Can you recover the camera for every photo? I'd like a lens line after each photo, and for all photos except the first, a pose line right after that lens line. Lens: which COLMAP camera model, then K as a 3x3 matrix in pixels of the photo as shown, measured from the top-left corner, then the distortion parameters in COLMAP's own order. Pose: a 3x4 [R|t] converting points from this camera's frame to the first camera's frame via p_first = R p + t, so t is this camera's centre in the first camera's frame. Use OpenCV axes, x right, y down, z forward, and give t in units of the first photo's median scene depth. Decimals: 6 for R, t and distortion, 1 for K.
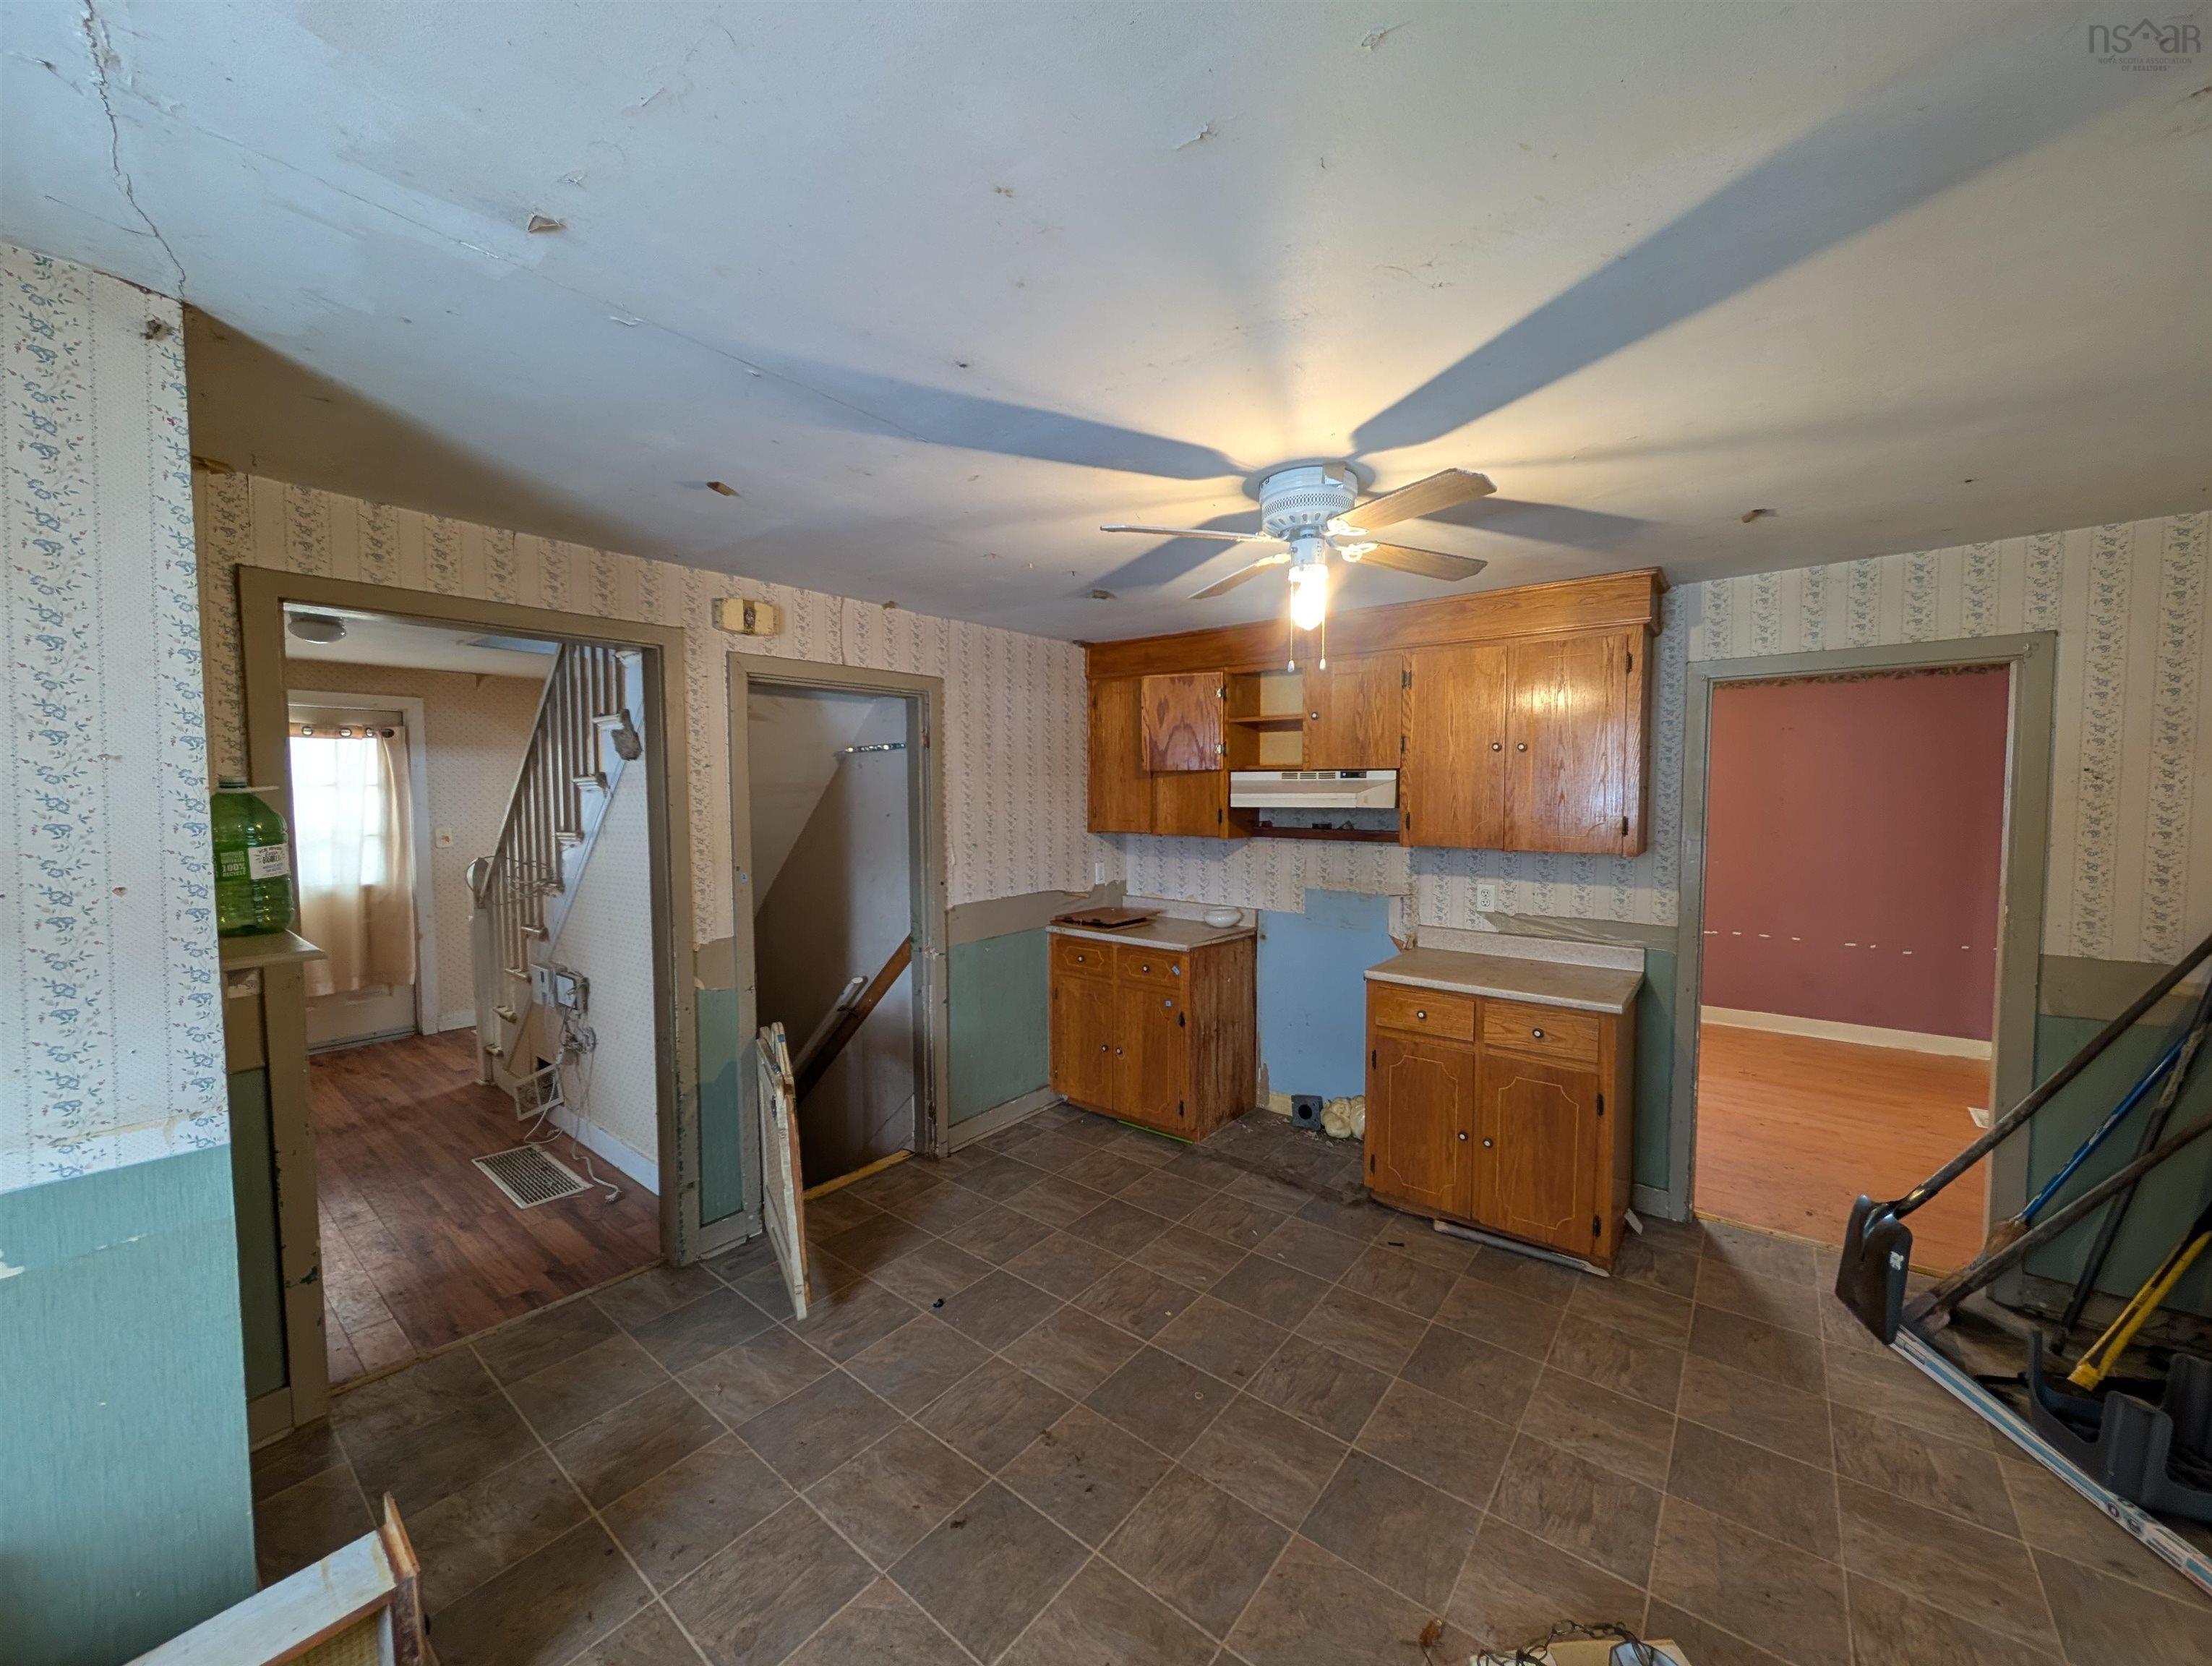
lens RADIAL K [[836.3, 0, 1112.2], [0, 836.3, 829.4], [0, 0, 1]] dist [-0.003457, -0.000129]
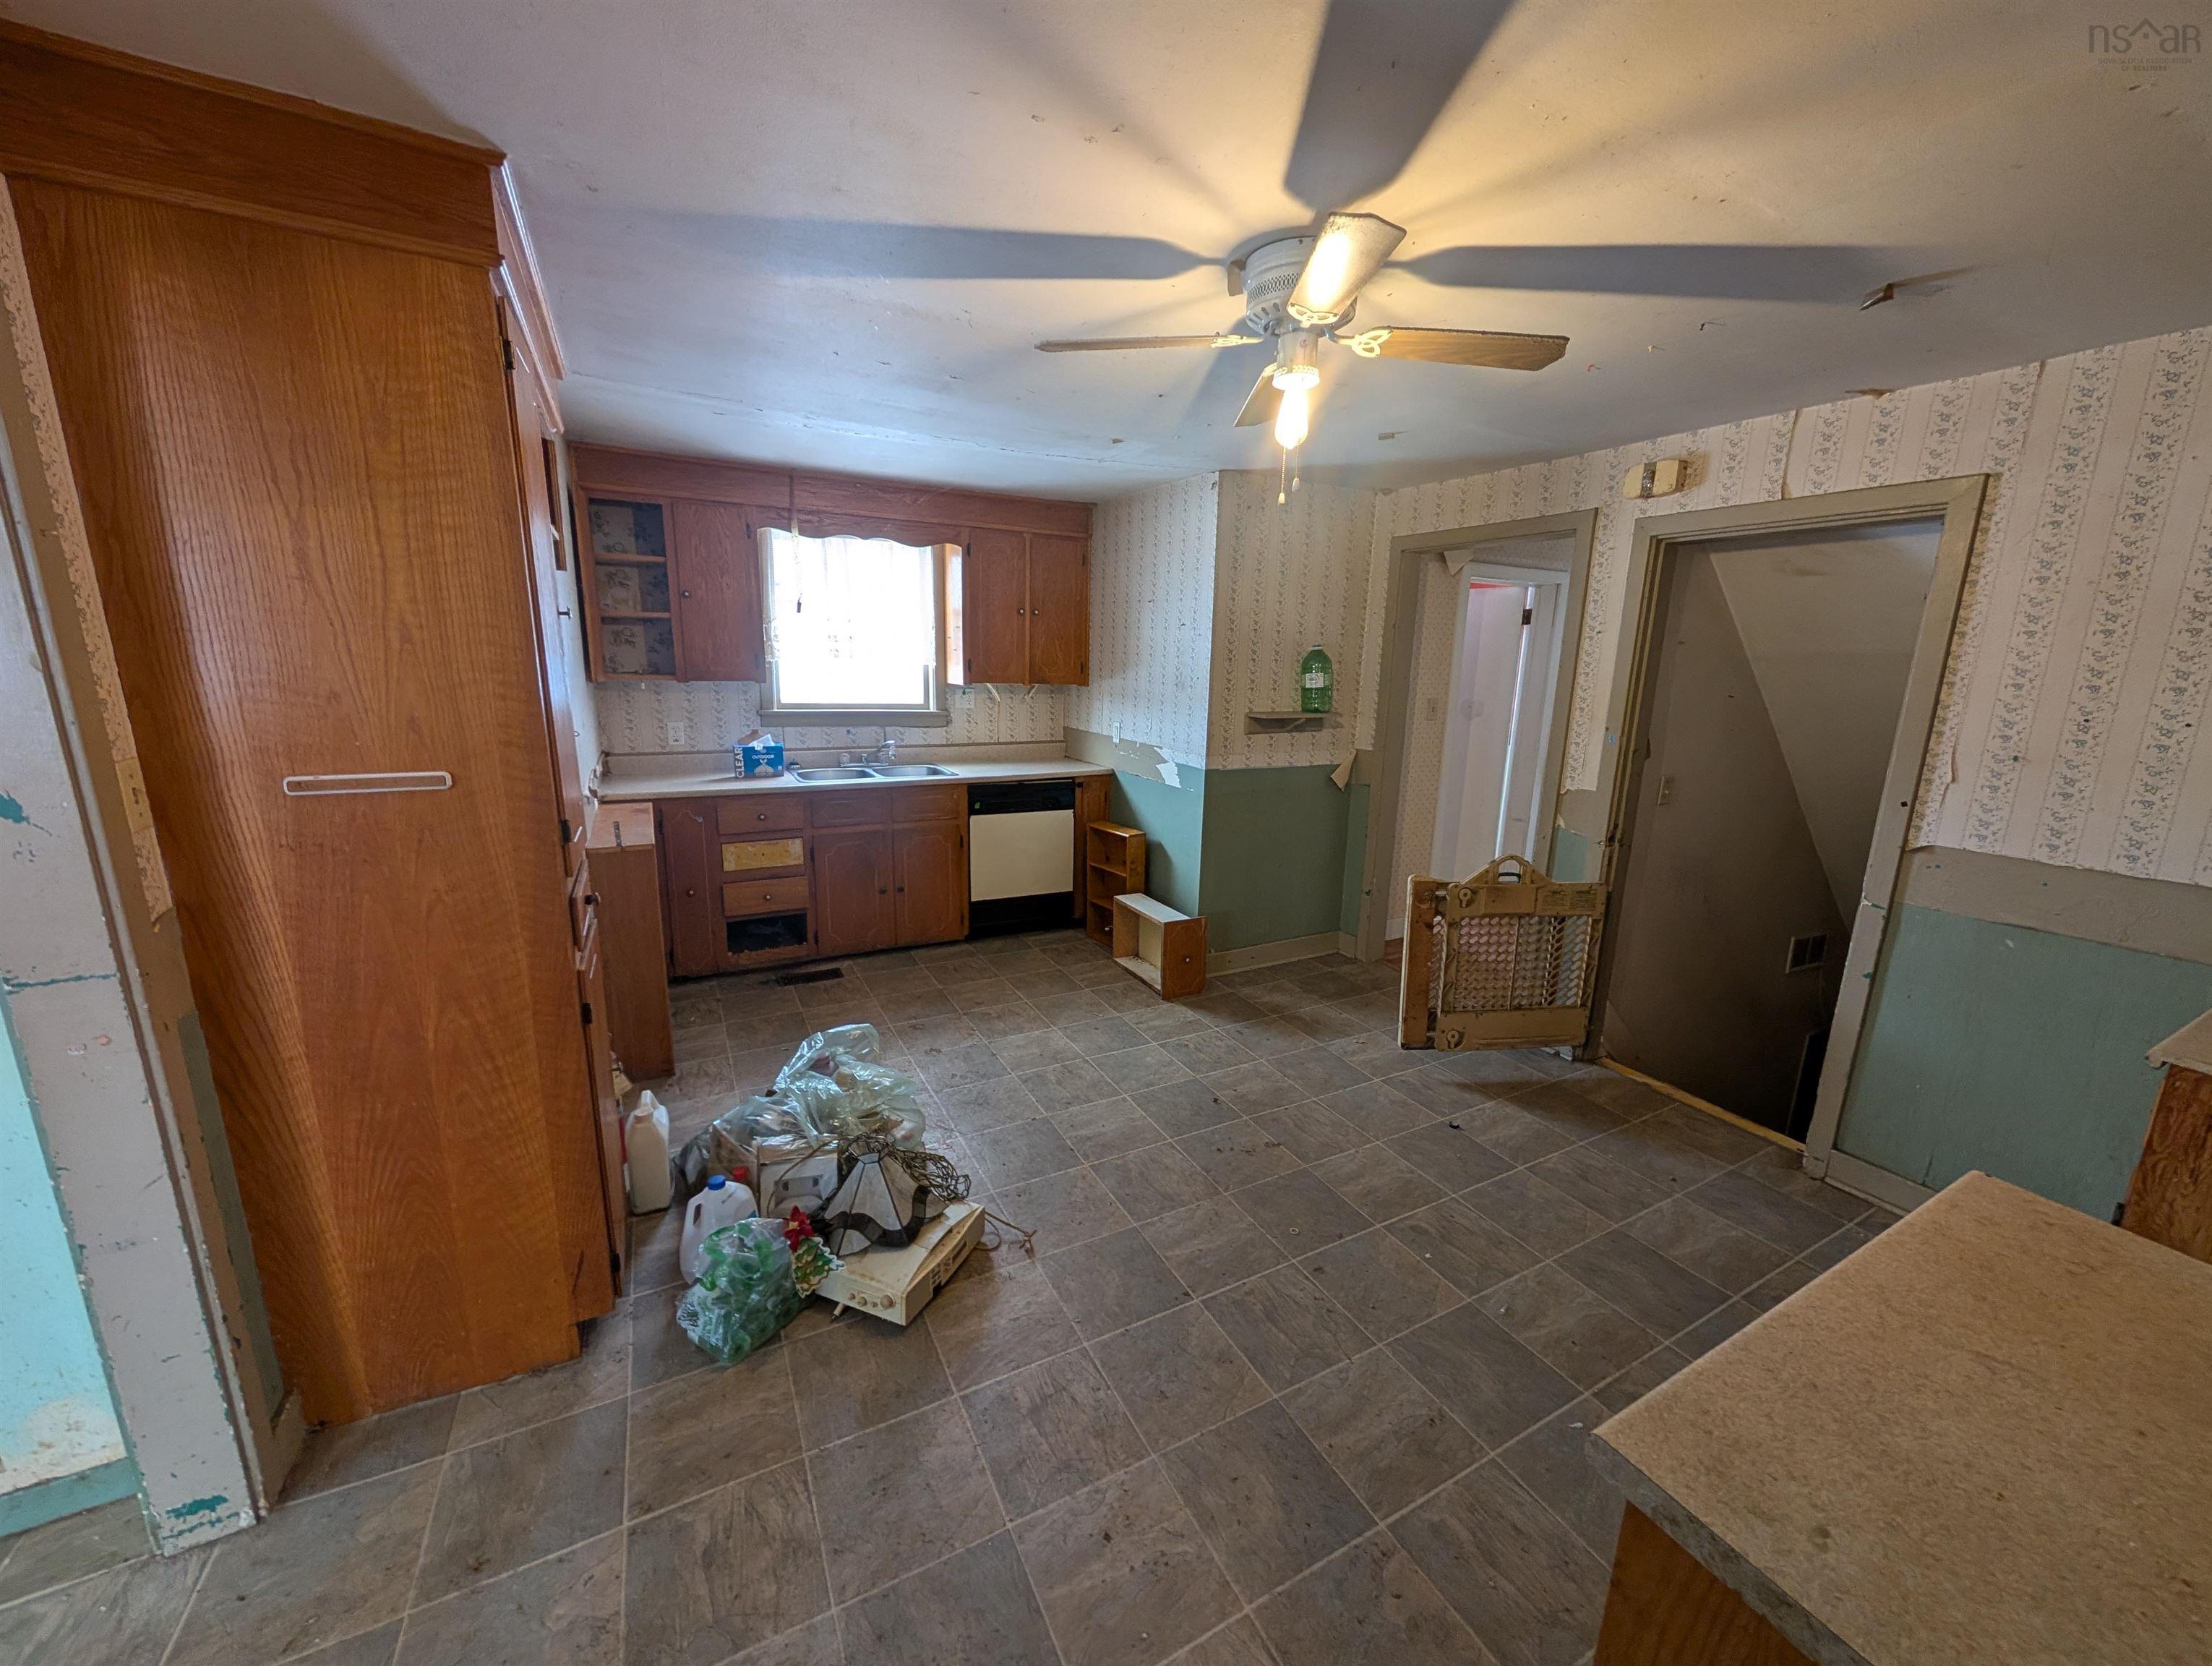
lens RADIAL K [[836.3, 0, 1112.2], [0, 836.3, 829.4], [0, 0, 1]] dist [-0.003457, -0.000129]
pose [[-0.397916, 0.181104, -0.899369, 0.883830], [-0.068865, 0.971660, 0.226130, -0.029940], [0.914834, 0.151916, -0.374167, 0.930607]]
